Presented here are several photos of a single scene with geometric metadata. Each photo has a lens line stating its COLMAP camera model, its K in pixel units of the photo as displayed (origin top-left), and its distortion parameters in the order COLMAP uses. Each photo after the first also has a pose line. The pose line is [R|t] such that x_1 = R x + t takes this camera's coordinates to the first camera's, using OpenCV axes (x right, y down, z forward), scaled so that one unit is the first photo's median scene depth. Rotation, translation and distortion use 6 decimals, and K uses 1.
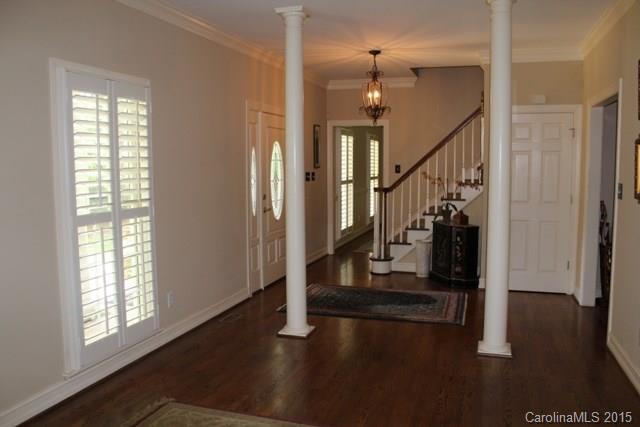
lens RADIAL K [[530.8, 0, 327.0], [0, 530.8, 213.1], [0, 0, 1]] dist [-0.073554, 0.017969]
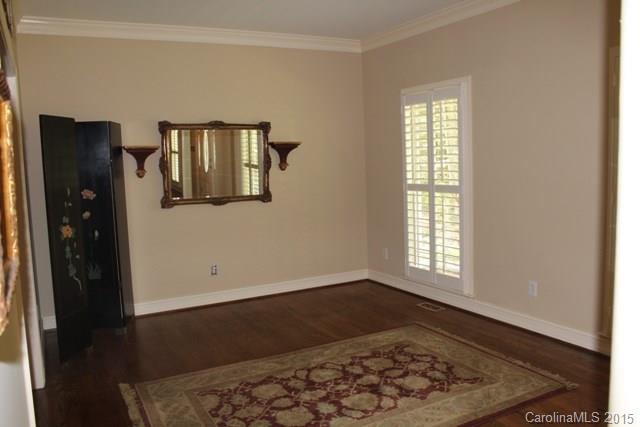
lens RADIAL K [[530.8, 0, 327.0], [0, 530.8, 213.1], [0, 0, 1]] dist [-0.073554, 0.017969]
pose [[-0.688331, 0.107801, -0.717342, 0.792574], [-0.032575, 0.983305, 0.179028, -0.172125], [0.724665, 0.146598, -0.673328, 1.748137]]
